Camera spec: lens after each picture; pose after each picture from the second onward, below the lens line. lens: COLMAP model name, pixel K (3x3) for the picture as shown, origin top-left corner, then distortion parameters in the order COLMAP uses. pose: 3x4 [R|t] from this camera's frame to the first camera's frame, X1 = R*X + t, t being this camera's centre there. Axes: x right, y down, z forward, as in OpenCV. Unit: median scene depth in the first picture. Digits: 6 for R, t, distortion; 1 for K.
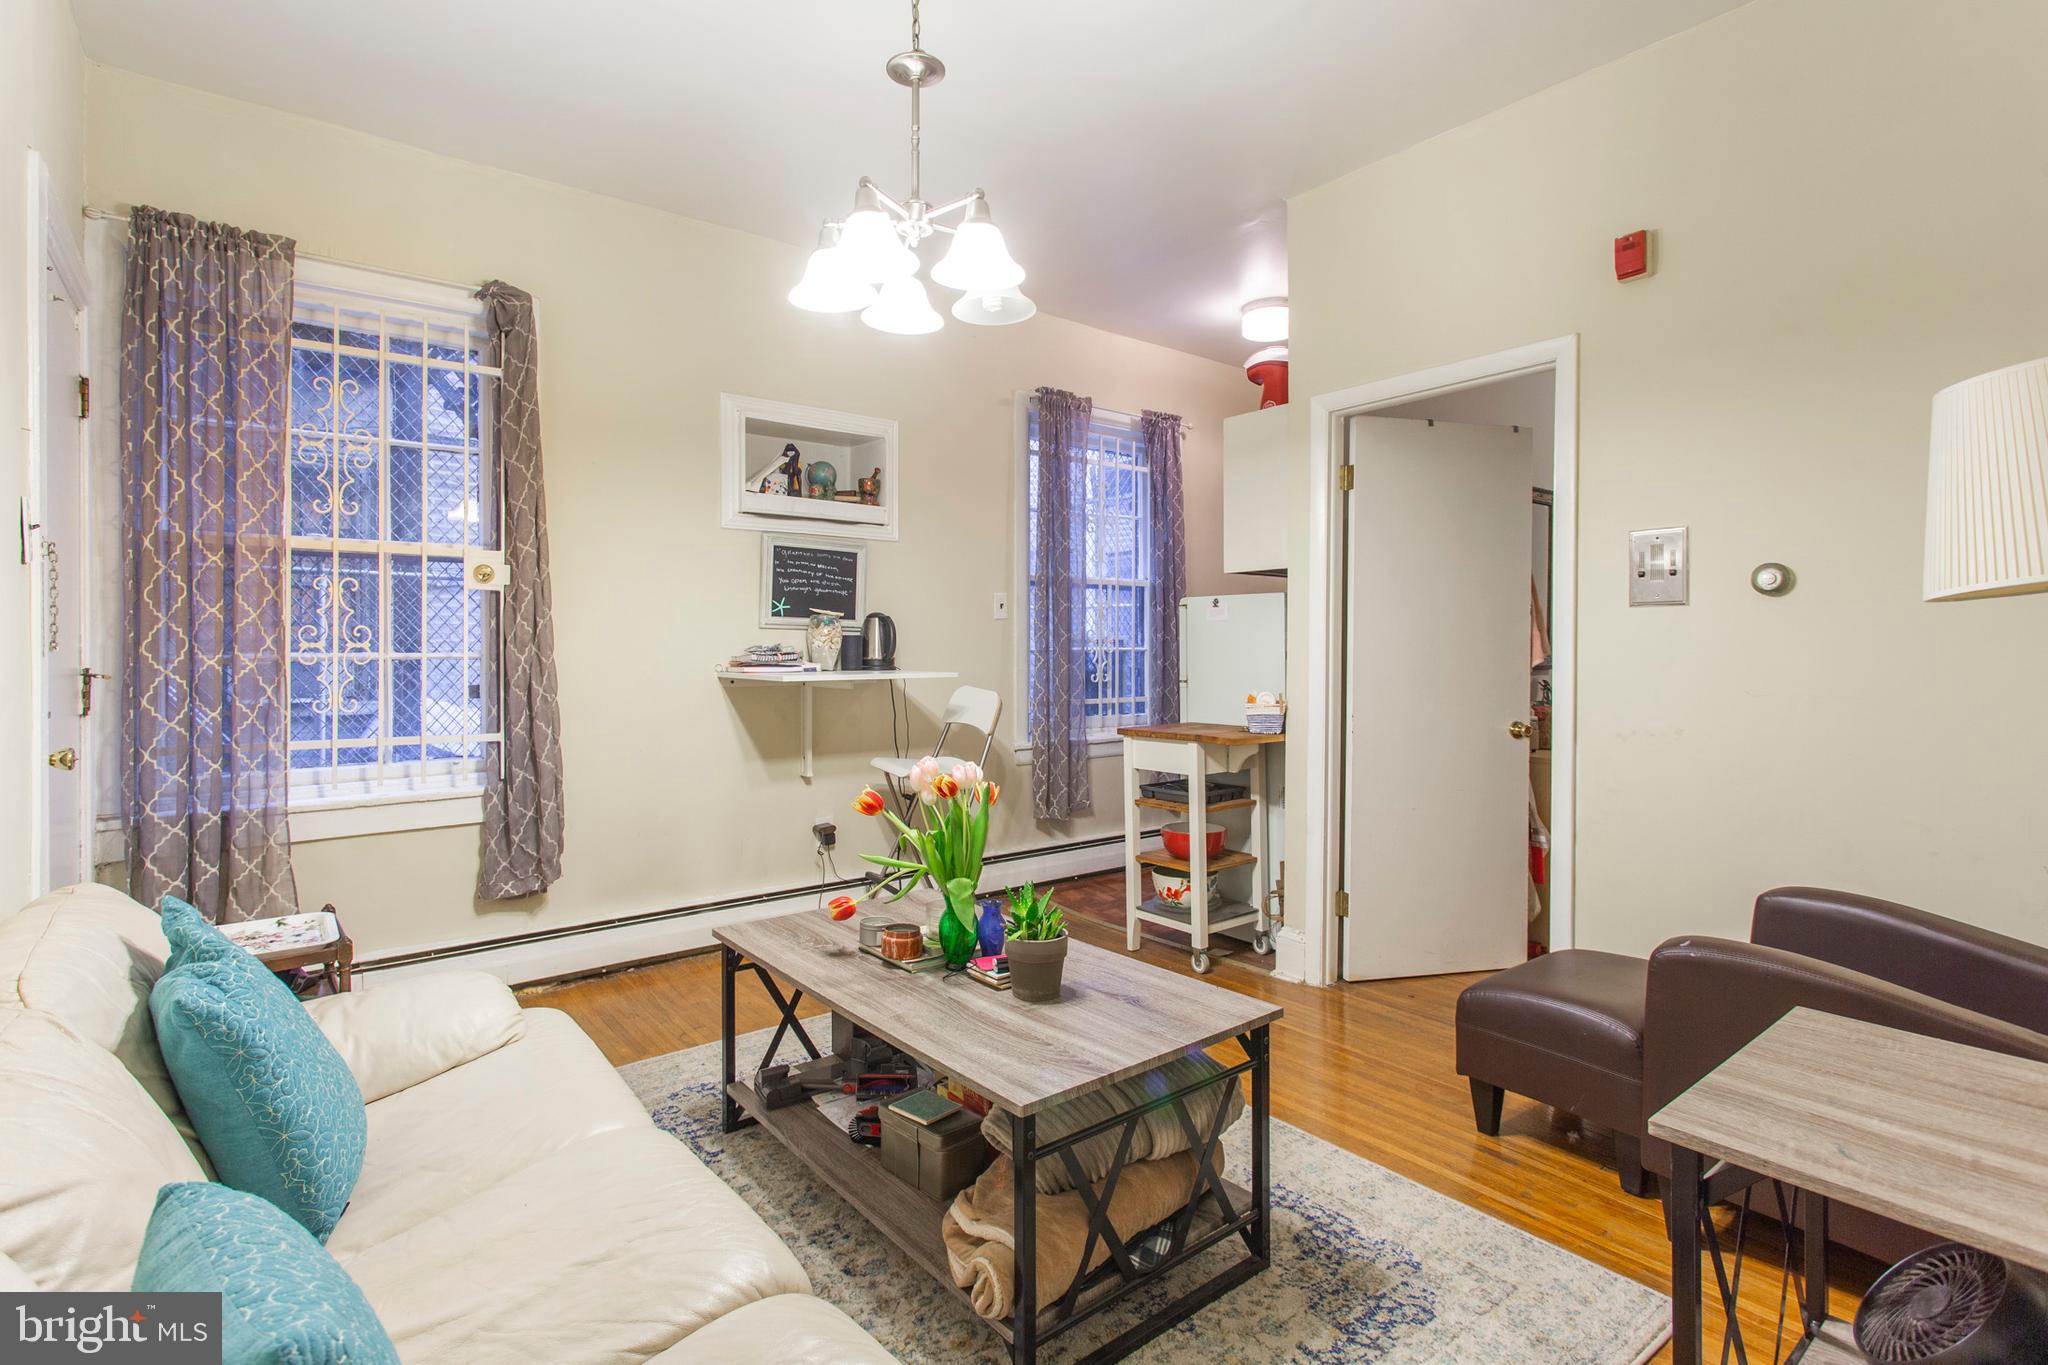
lens RADIAL K [[979.8, 0, 964.1], [0, 979.8, 649.8], [0, 0, 1]] dist [0.000722, 0.000015]
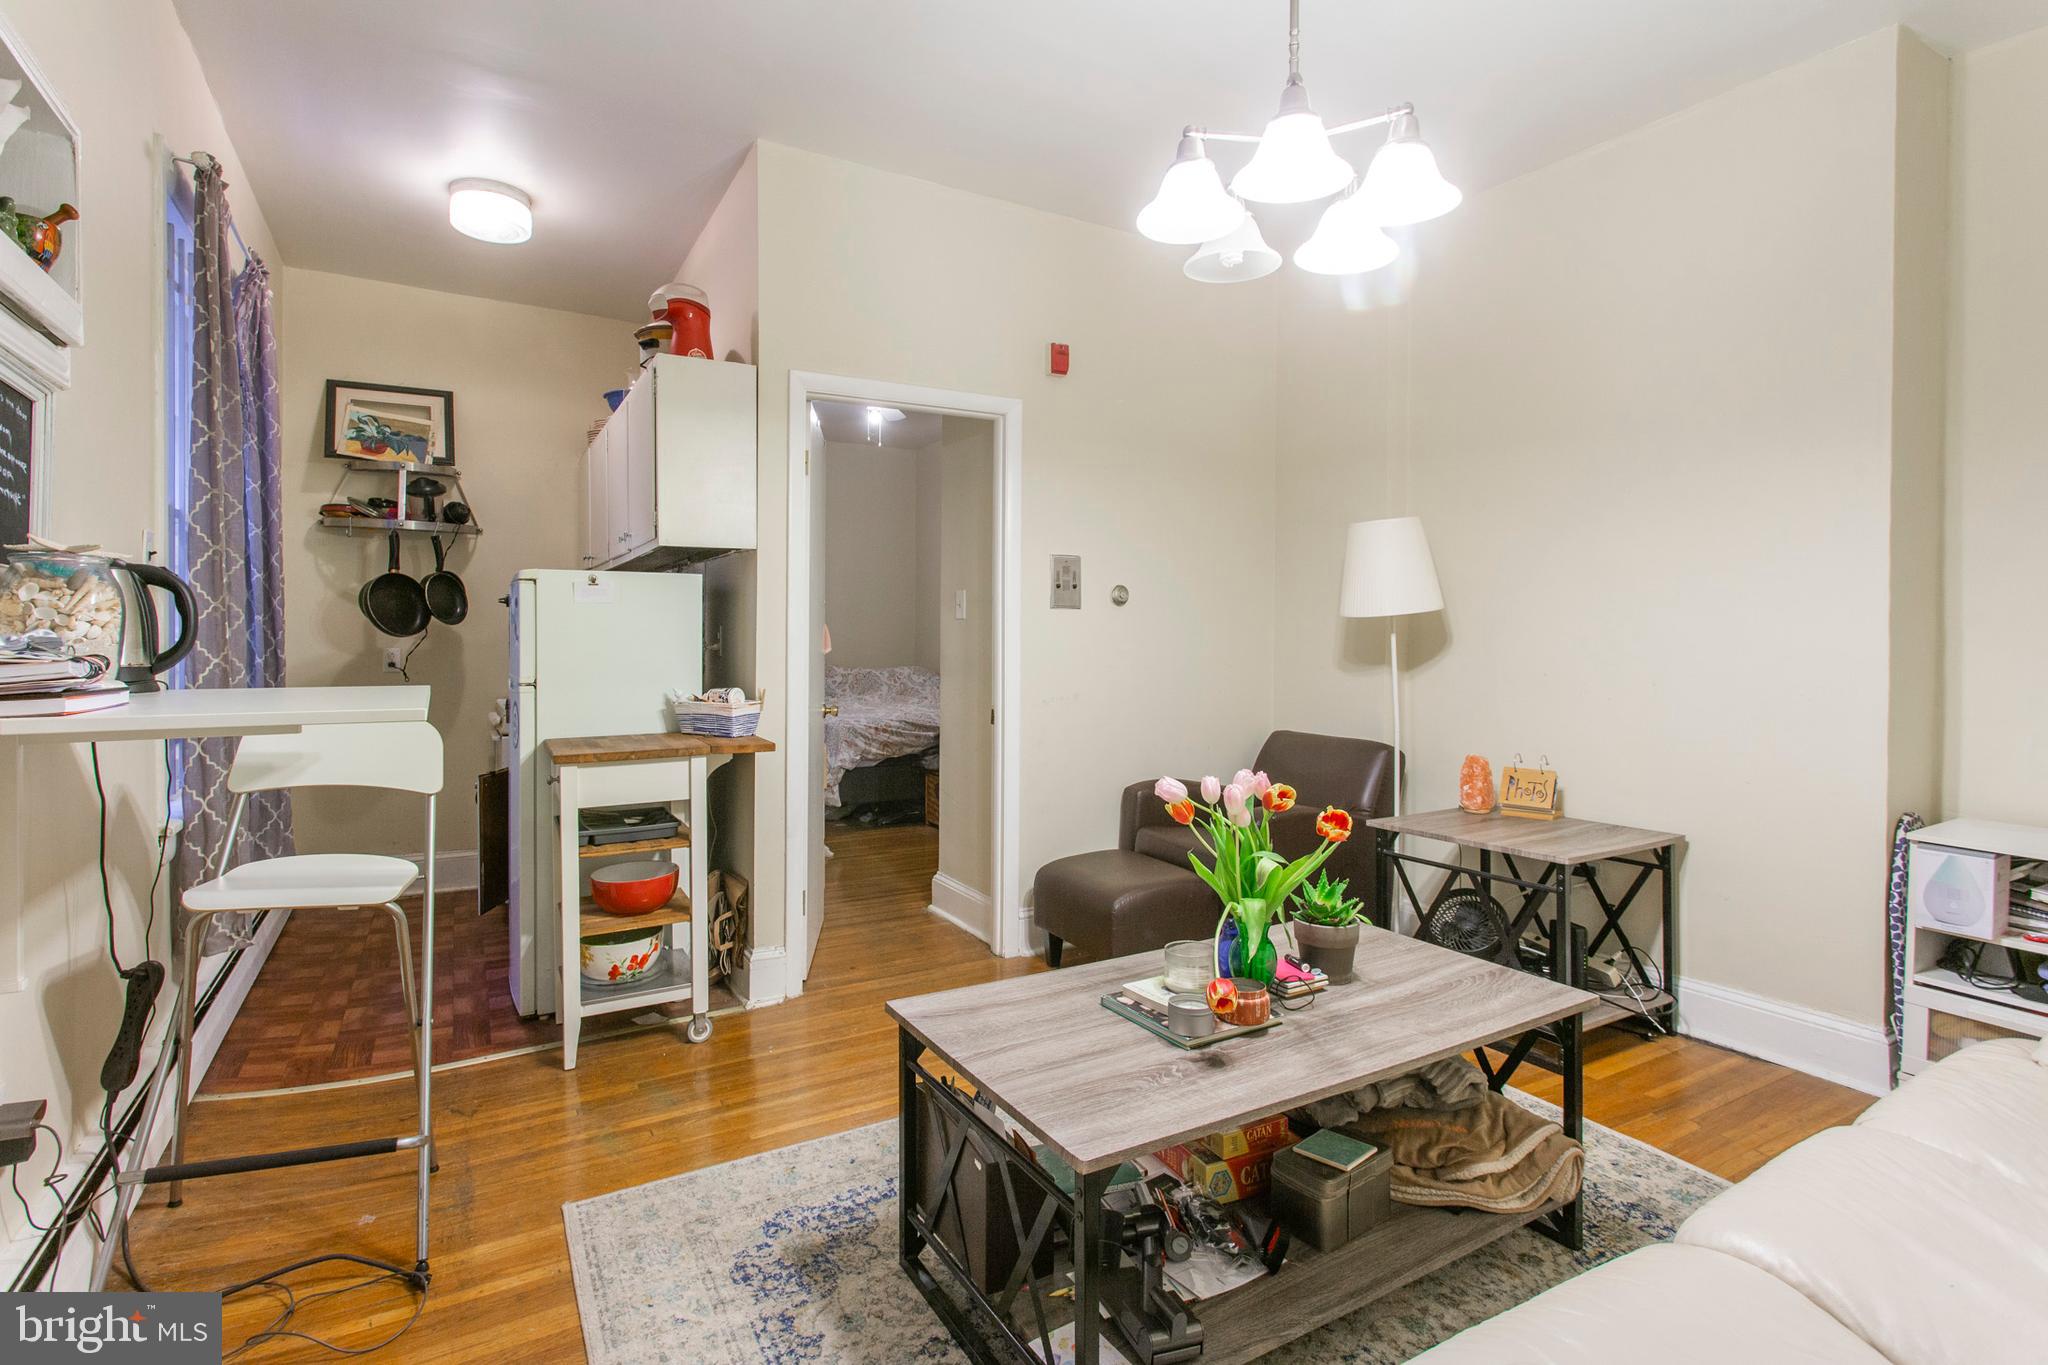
lens RADIAL K [[986.1, 0, 1016.1], [0, 986.1, 639.6], [0, 0, 1]] dist [0.000914, -0.000200]
pose [[0.122479, -0.003891, 0.992464, -0.477253], [0.001271, 0.999992, 0.003763, -0.003131], [-0.992470, 0.000801, 0.122483, 0.577935]]
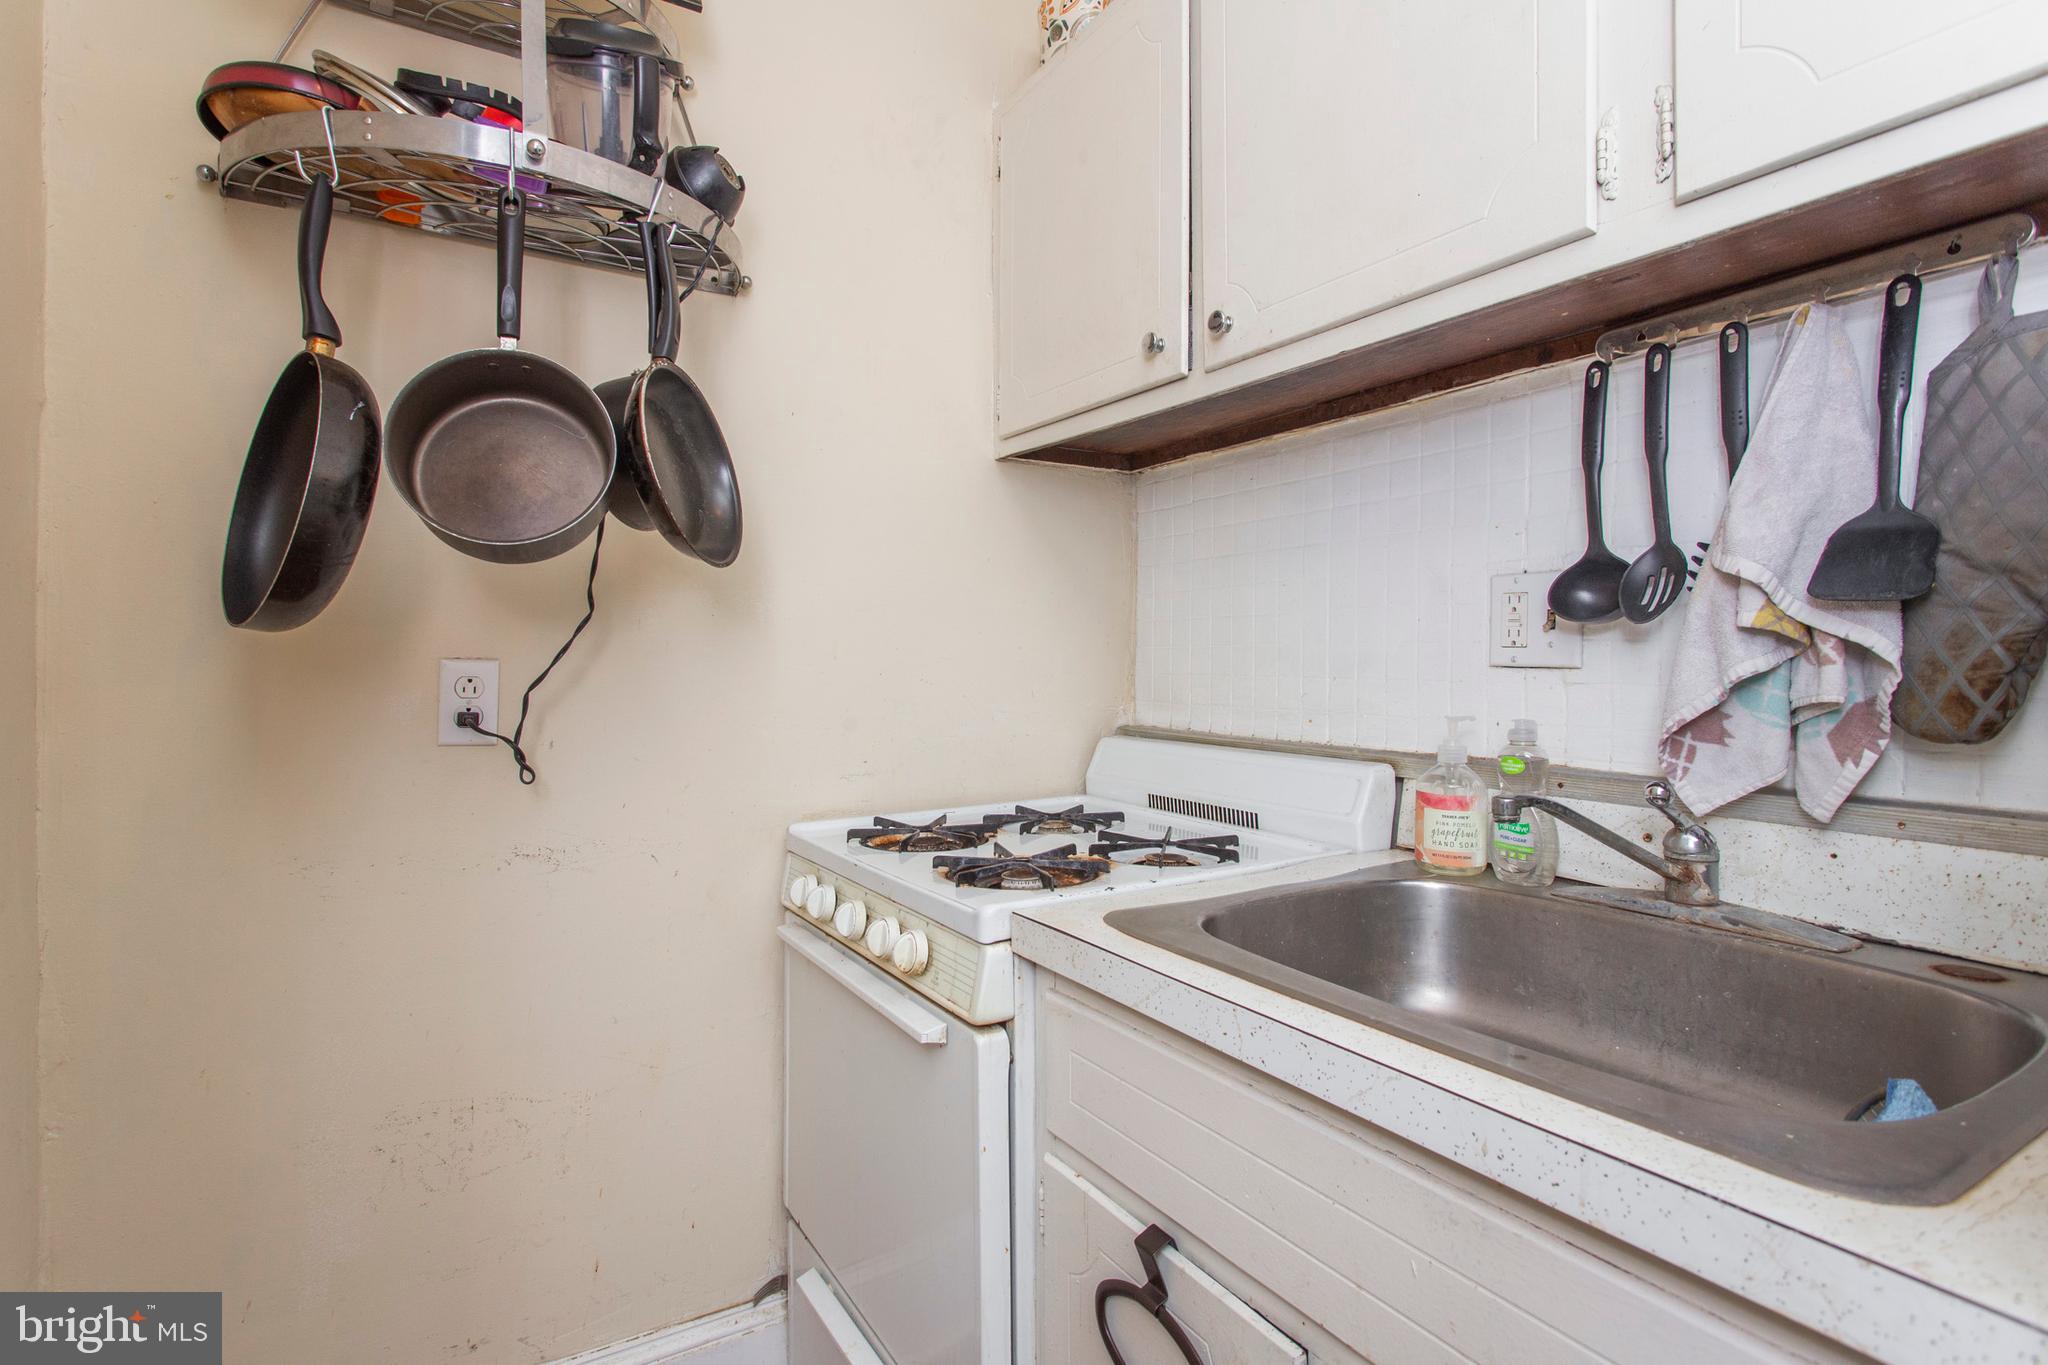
lens RADIAL K [[986.1, 0, 1016.1], [0, 986.1, 639.6], [0, 0, 1]] dist [0.000914, -0.000200]
pose [[0.110908, 0.023626, 0.993550, 0.265523], [0.010639, 0.999632, -0.024958, 0.012423], [-0.993774, 0.013339, 0.110616, 1.220758]]
